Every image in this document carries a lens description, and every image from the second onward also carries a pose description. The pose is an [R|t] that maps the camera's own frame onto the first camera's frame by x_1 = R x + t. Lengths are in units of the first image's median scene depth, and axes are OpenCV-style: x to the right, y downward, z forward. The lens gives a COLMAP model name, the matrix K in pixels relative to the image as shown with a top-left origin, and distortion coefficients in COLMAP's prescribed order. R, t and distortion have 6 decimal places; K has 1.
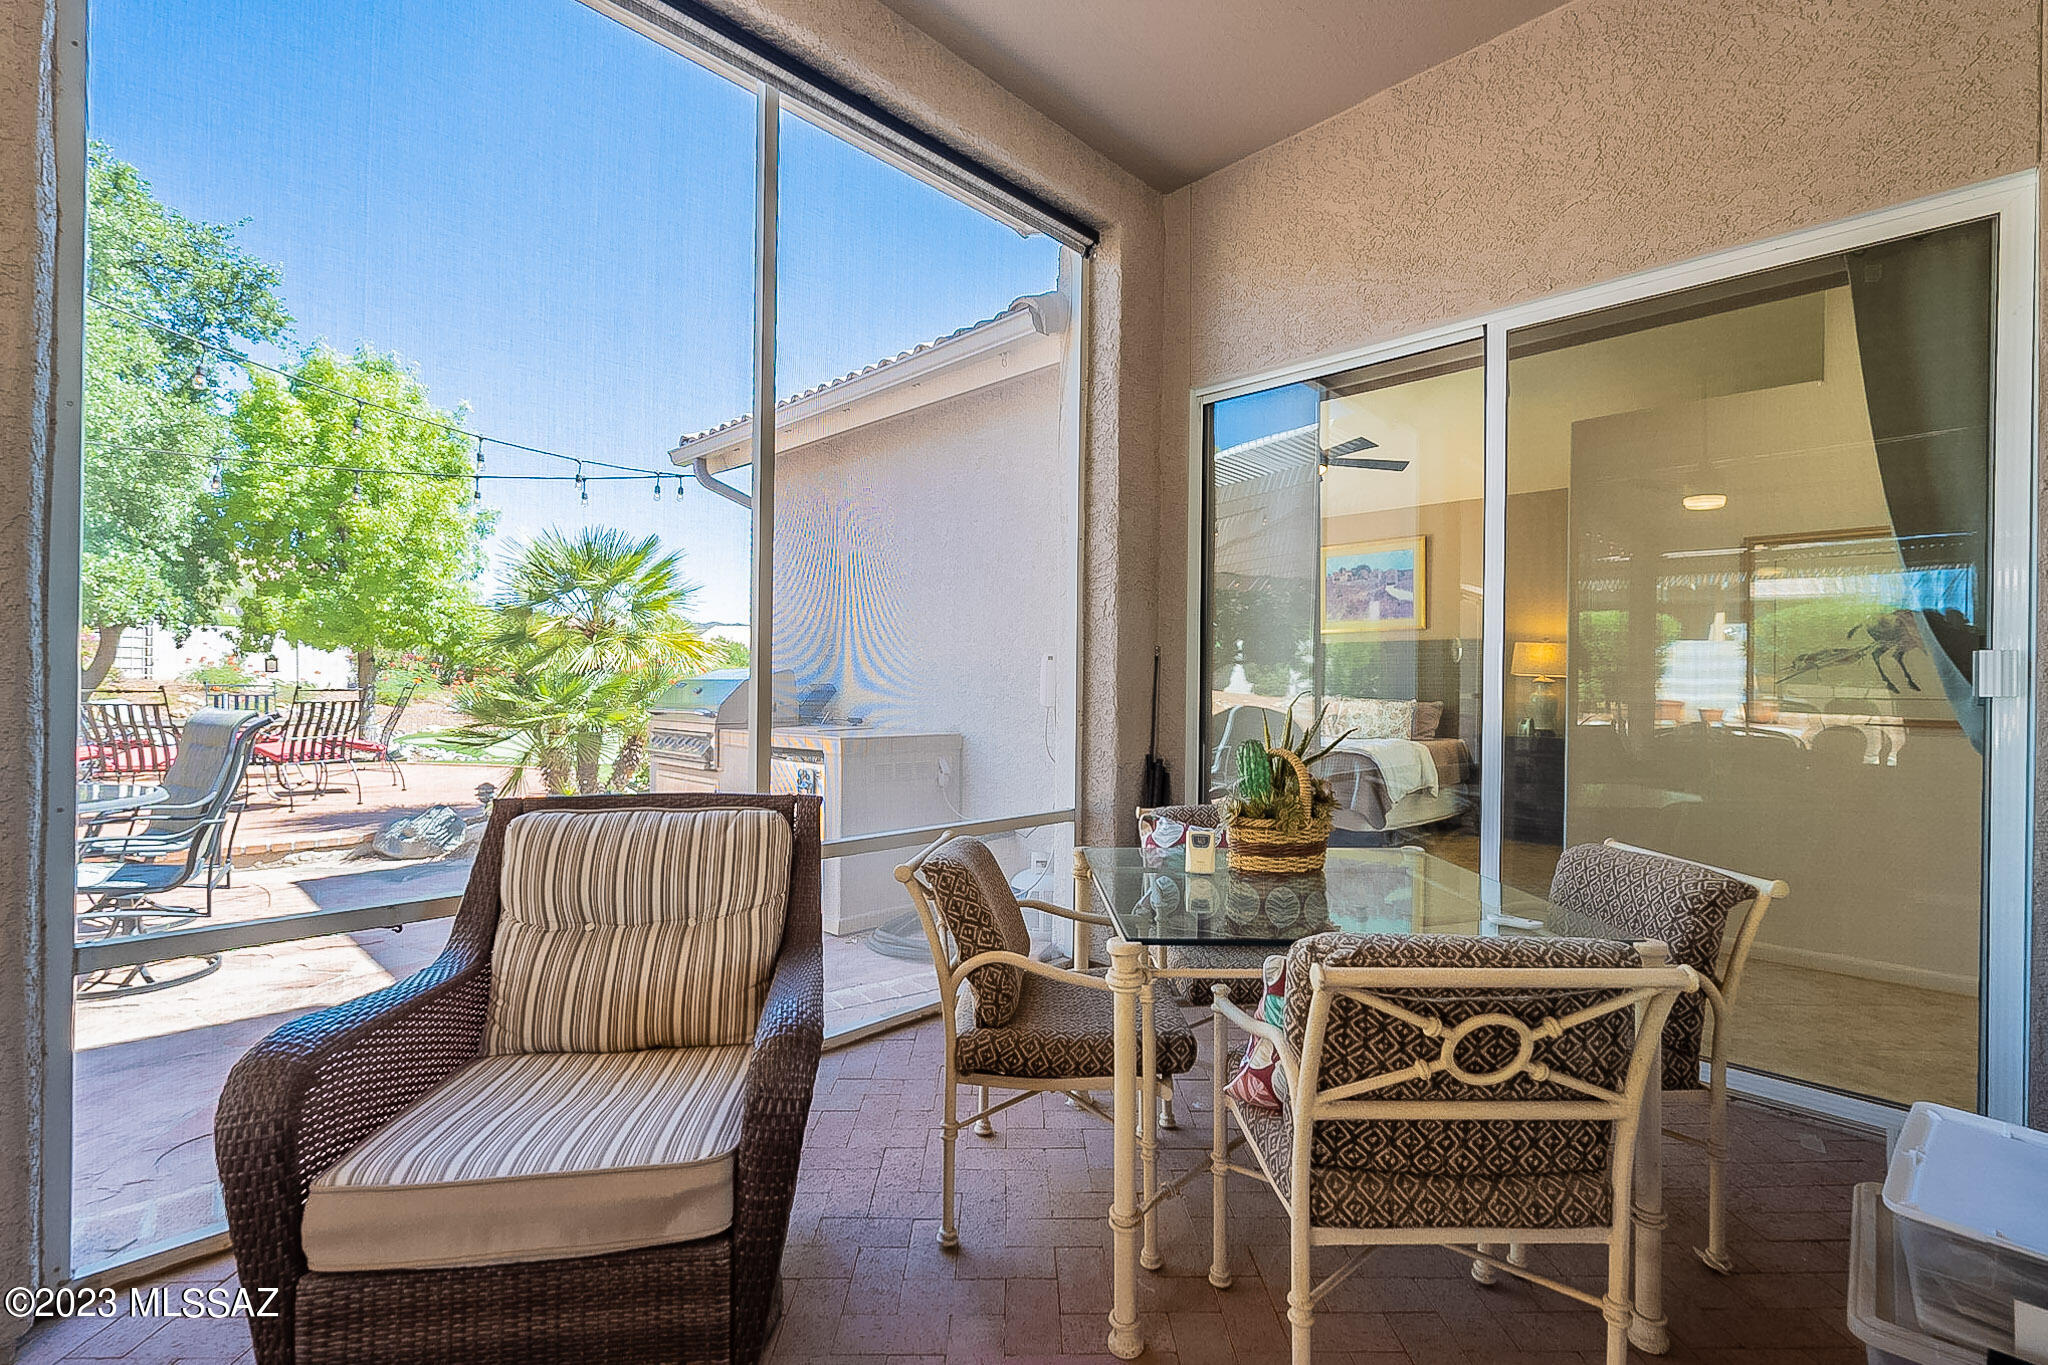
lens RADIAL K [[898.7, 0, 1013.6], [0, 898.7, 678.1], [0, 0, 1]] dist [-0.001757, 0.000031]
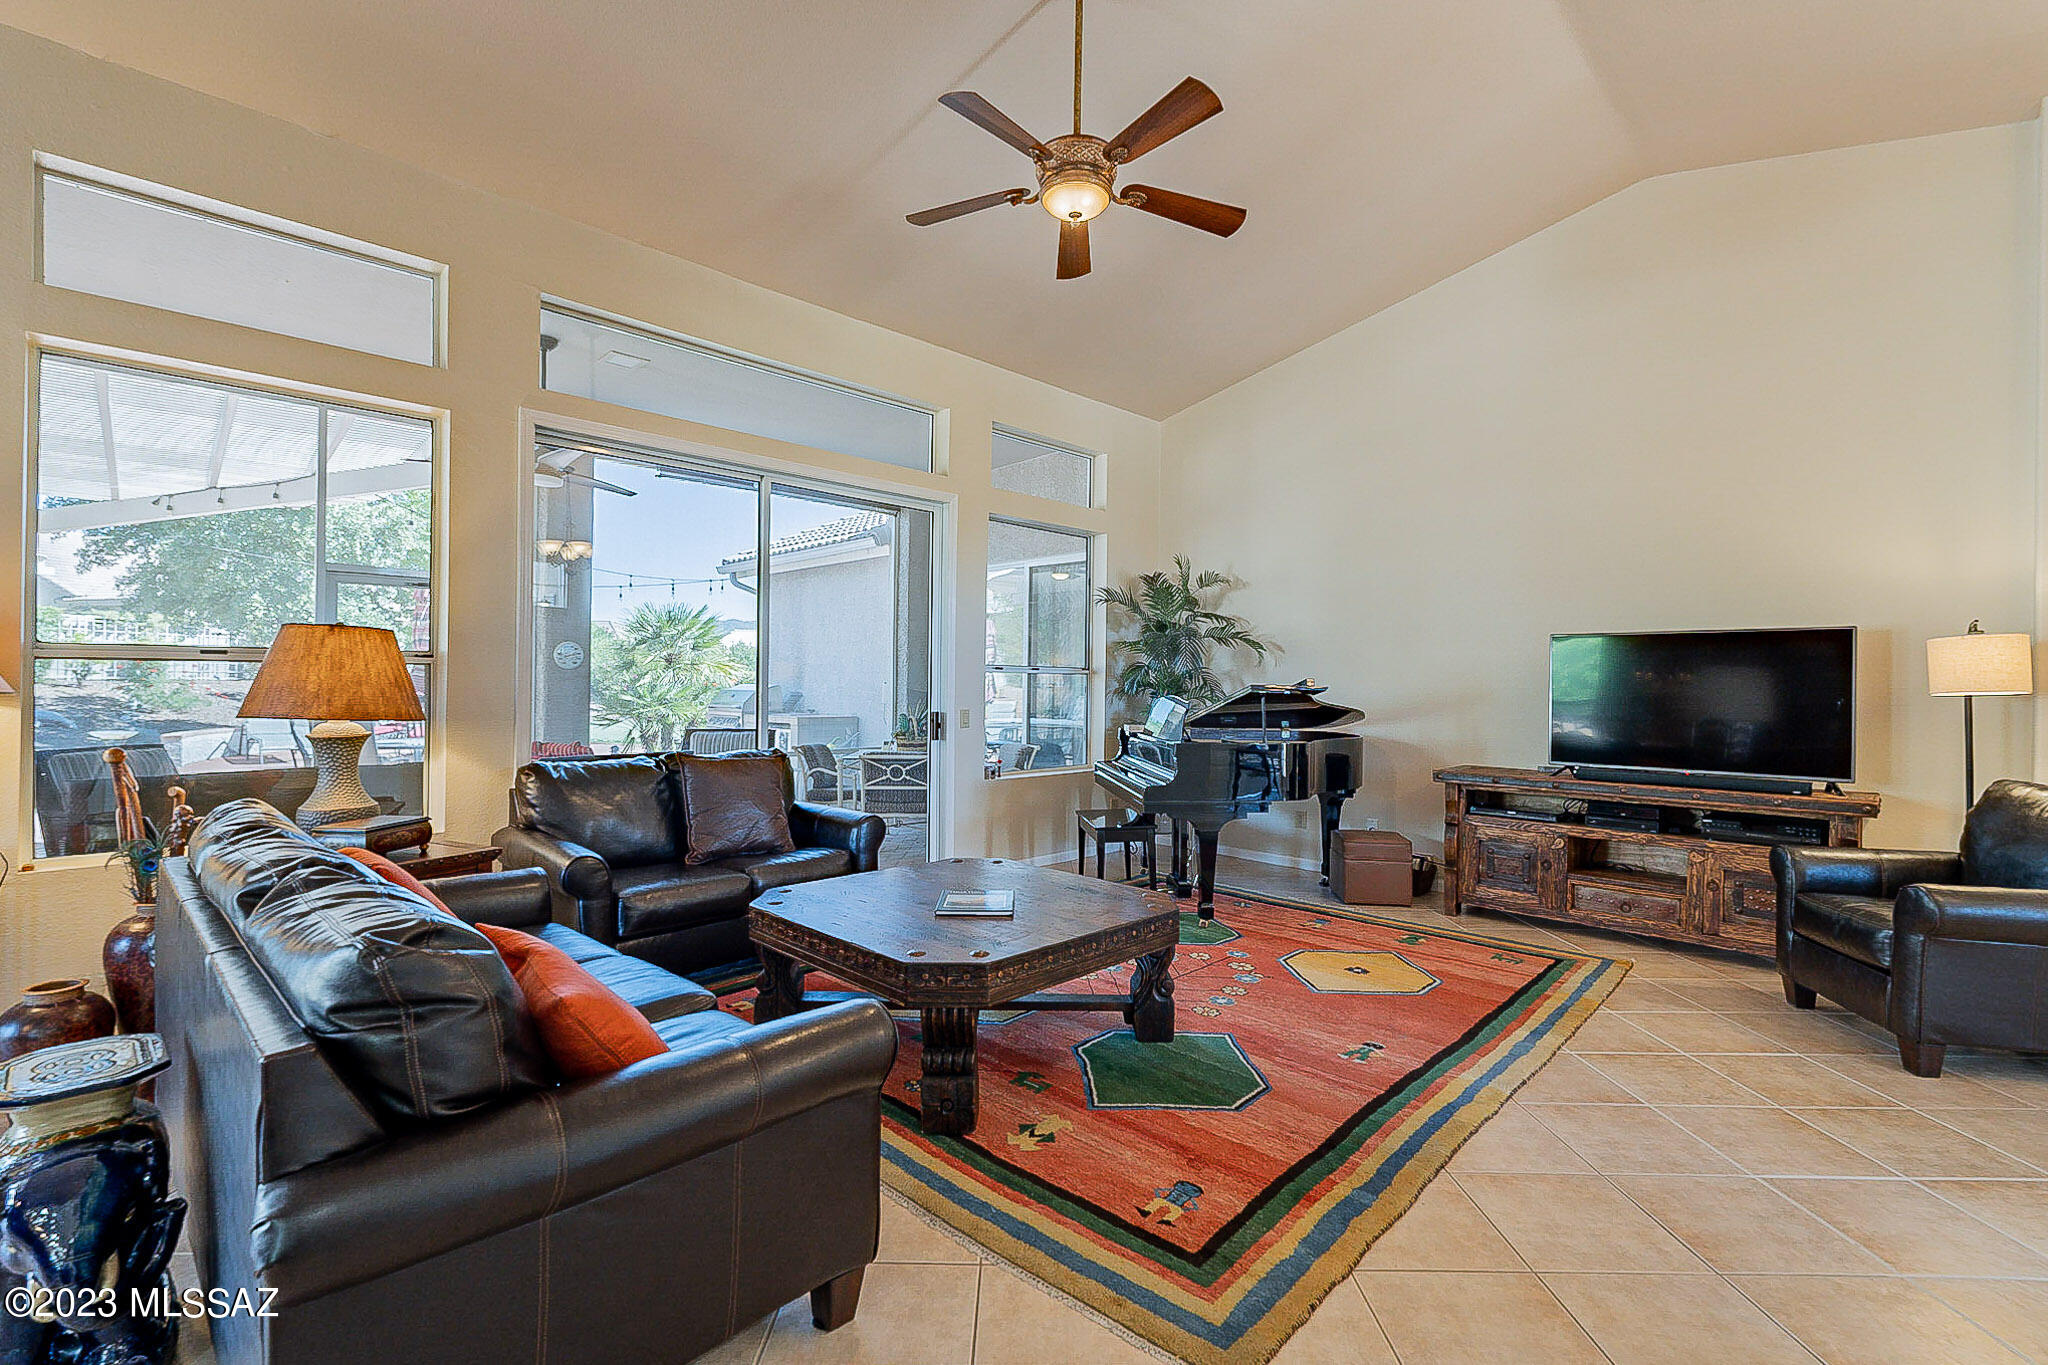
lens RADIAL K [[898.7, 0, 1027.4], [0, 898.7, 684.4], [0, 0, 1]] dist [-0.001757, 0.000031]
pose [[0.999991, -0.003650, -0.002122, 0.321922], [0.003688, 0.999831, 0.018019, -0.045529], [0.002056, -0.018027, 0.999835, -1.033698]]
